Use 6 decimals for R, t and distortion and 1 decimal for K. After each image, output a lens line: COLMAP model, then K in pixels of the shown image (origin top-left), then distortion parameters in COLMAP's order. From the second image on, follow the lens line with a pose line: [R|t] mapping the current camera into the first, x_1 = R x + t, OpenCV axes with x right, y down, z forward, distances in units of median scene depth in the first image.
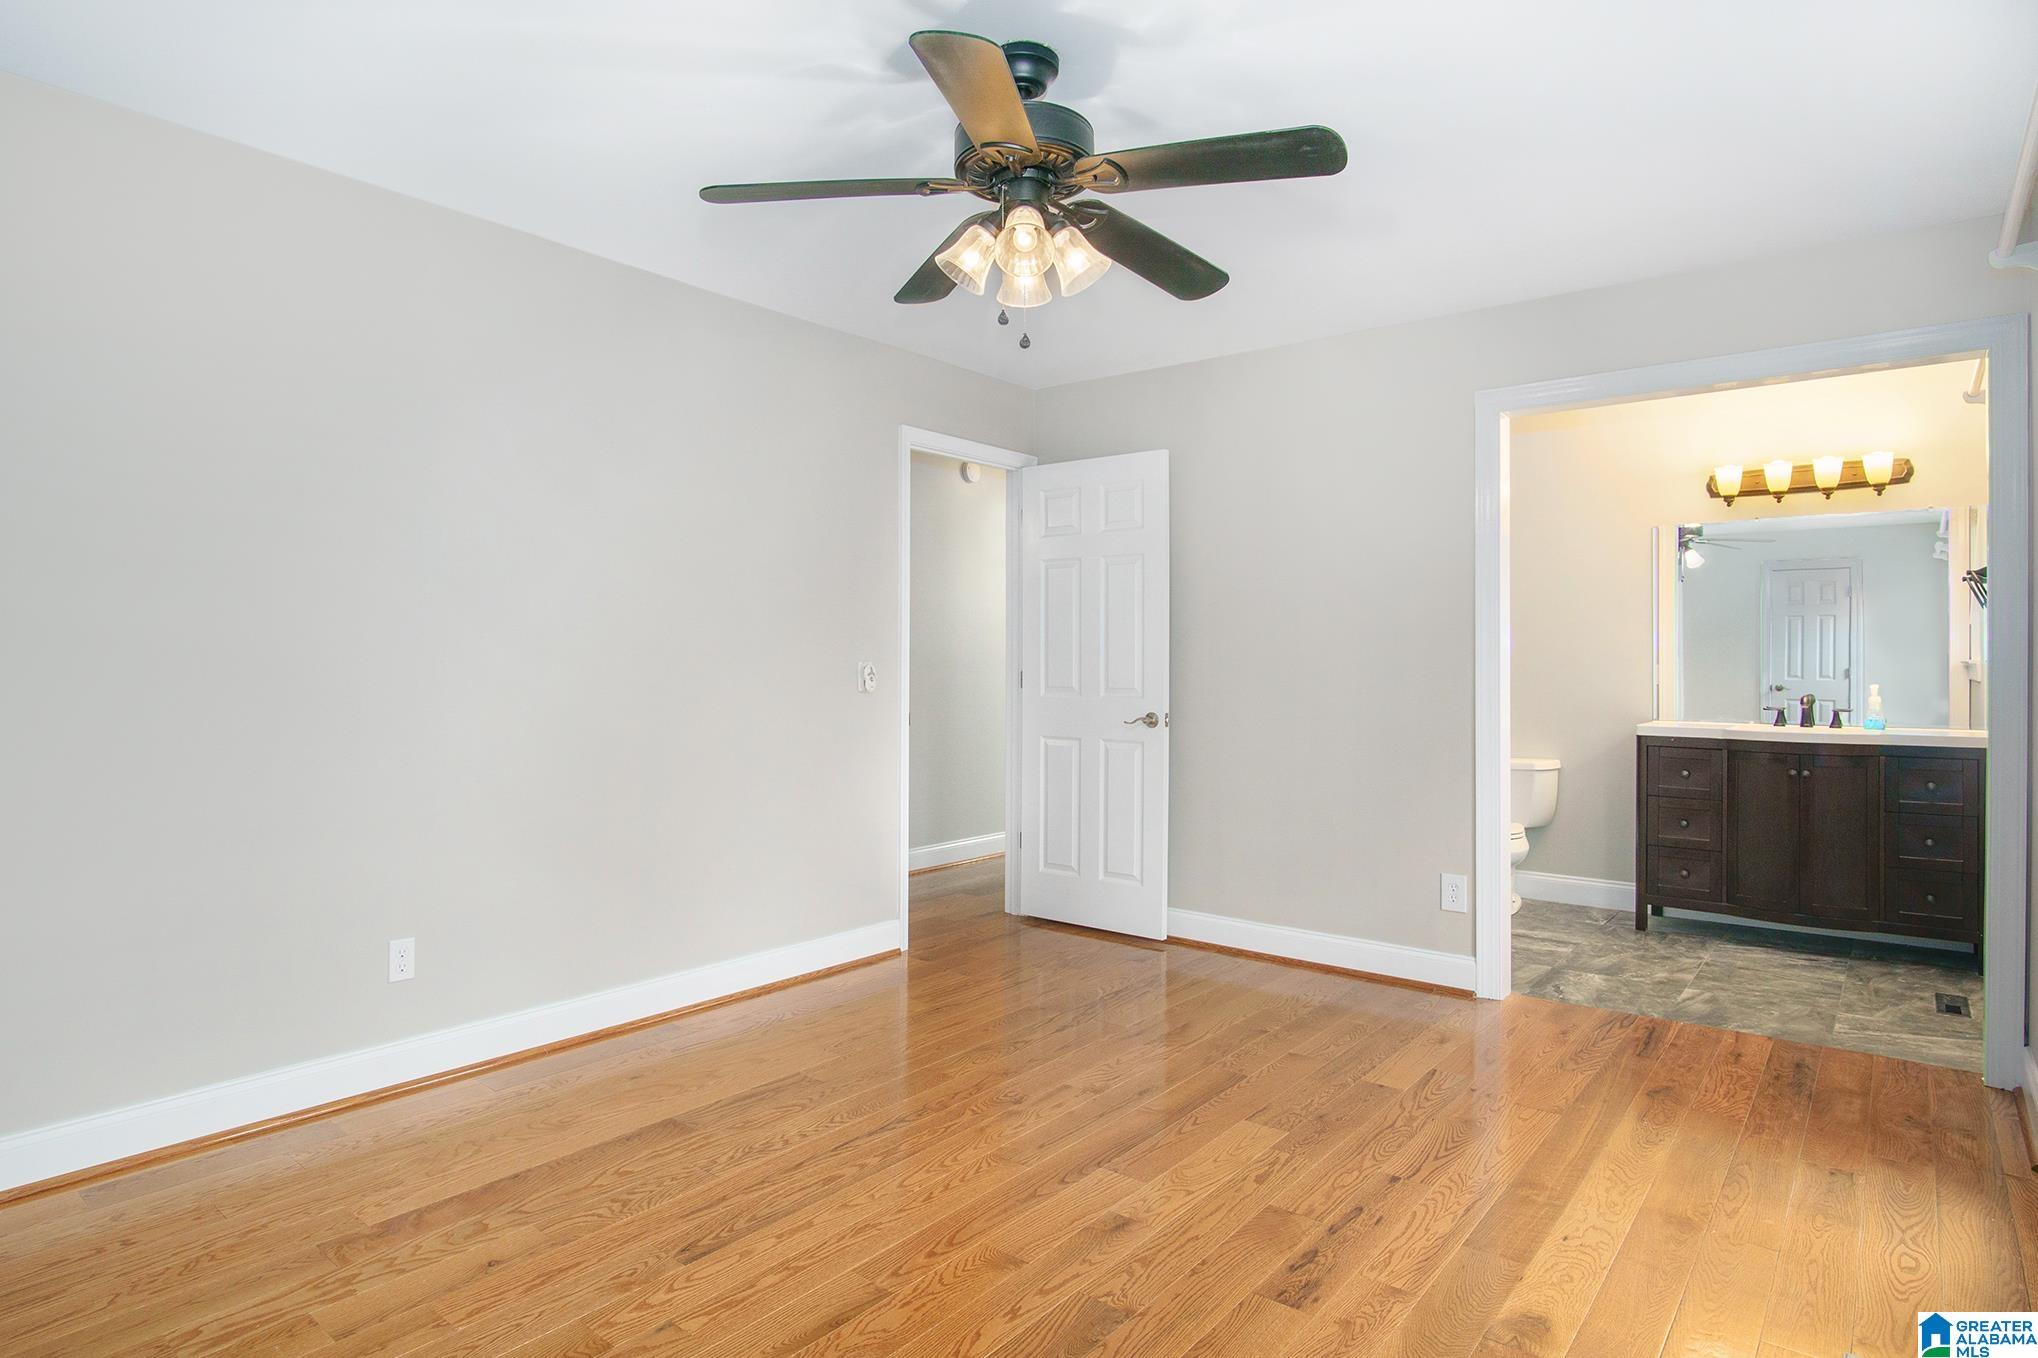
lens RADIAL K [[1114.6, 0, 1019.4], [0, 1114.6, 655.7], [0, 0, 1]] dist [-0.001243, -0.000817]
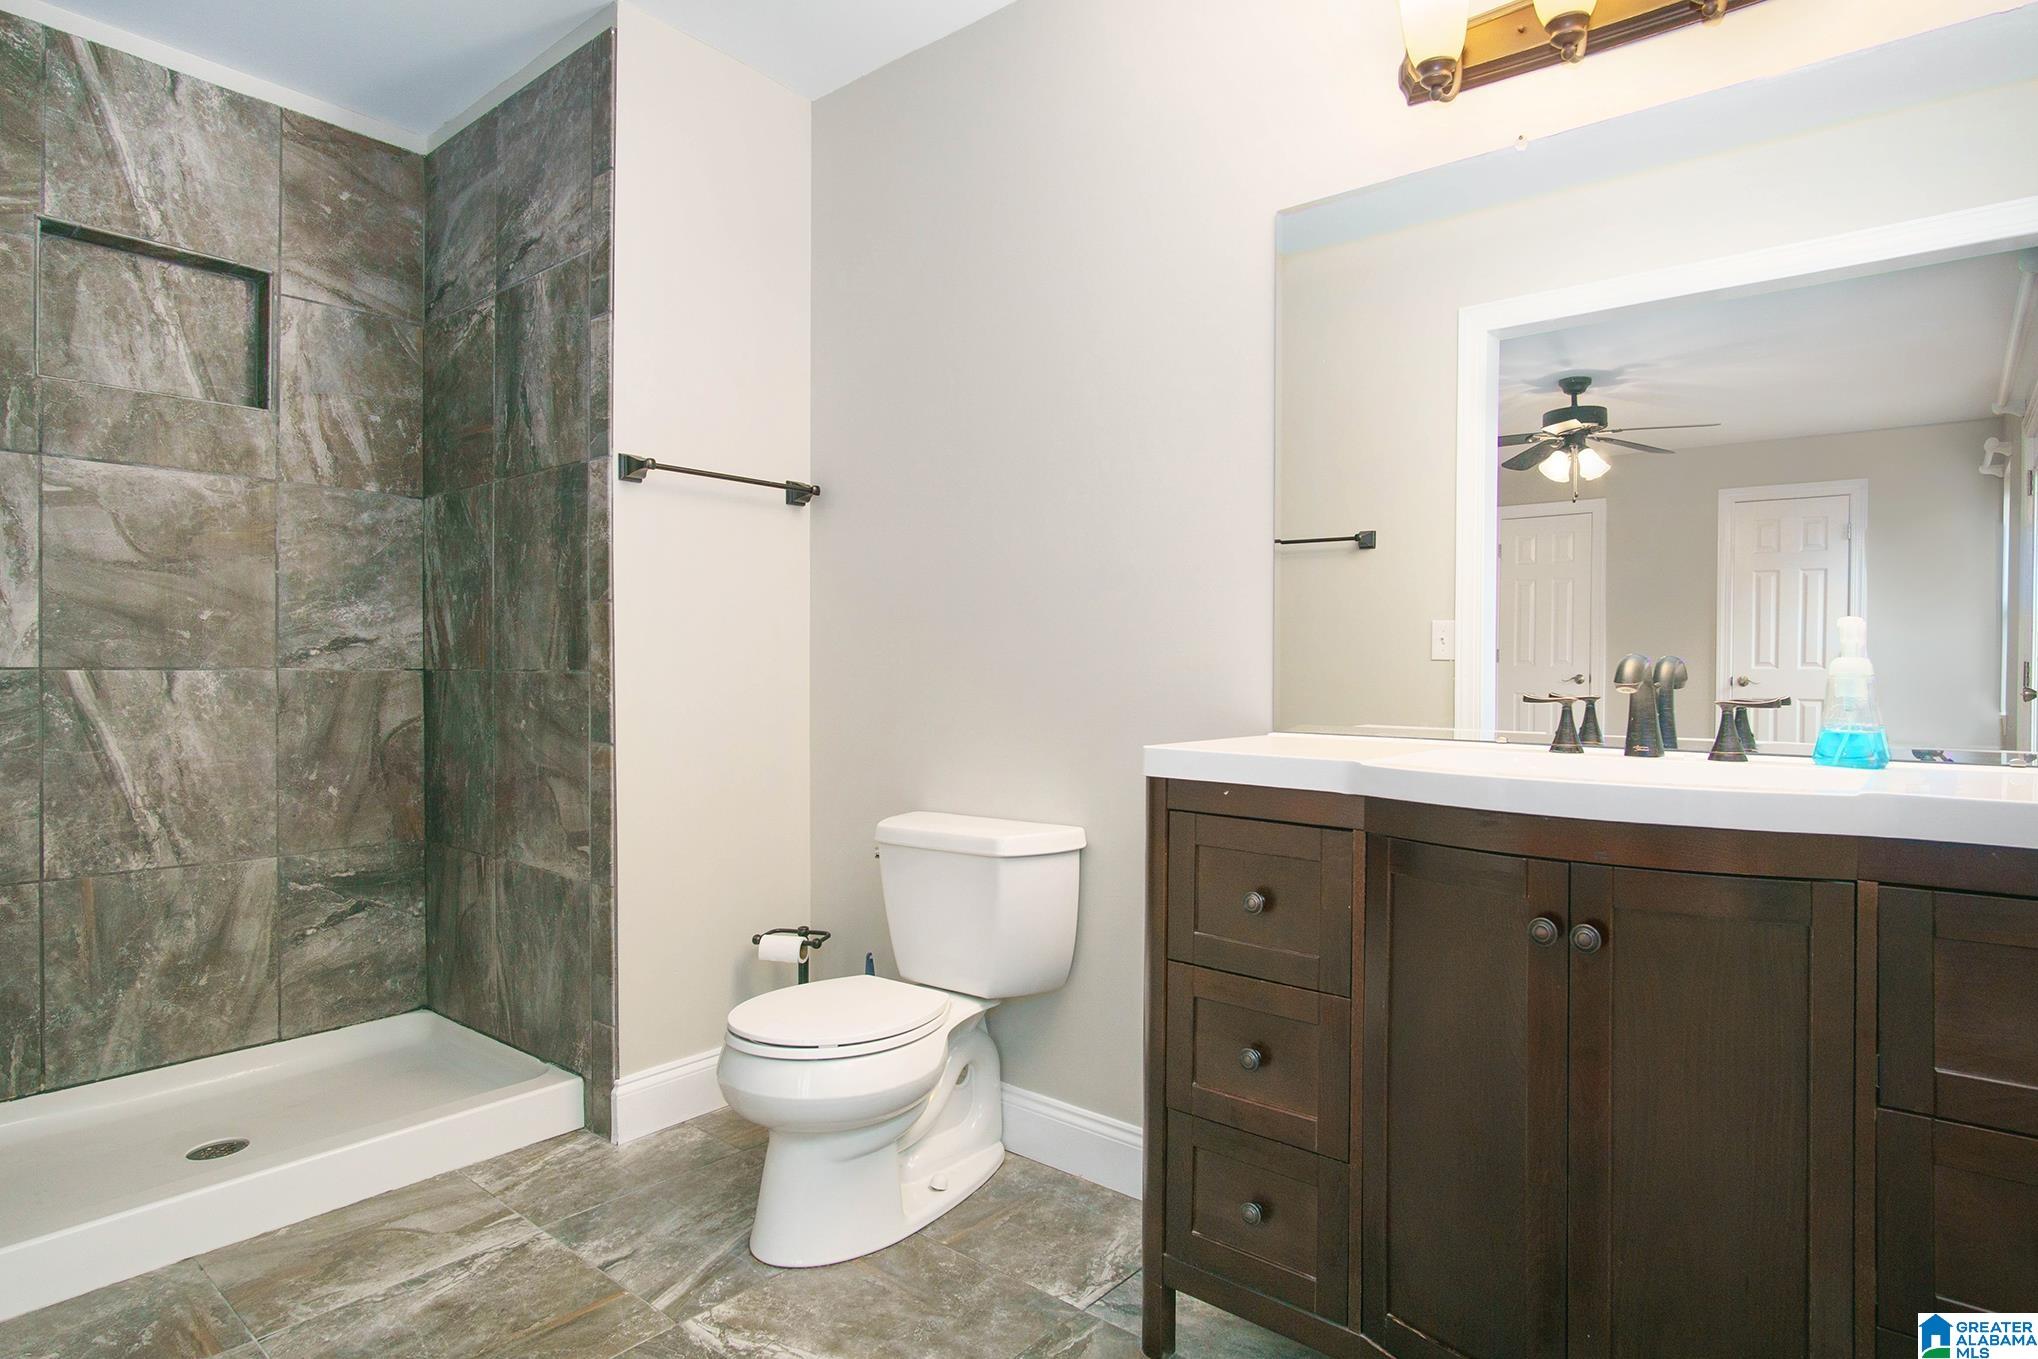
lens RADIAL K [[1161.0, 0, 1018.7], [0, 1161.0, 655.2], [0, 0, 1]] dist [-0.006329, -0.000281]
pose [[0.999896, 0.012953, 0.006353, 0.527893], [-0.012970, 0.999913, 0.002587, 0.036523], [-0.006319, -0.002669, 0.999976, 0.672761]]
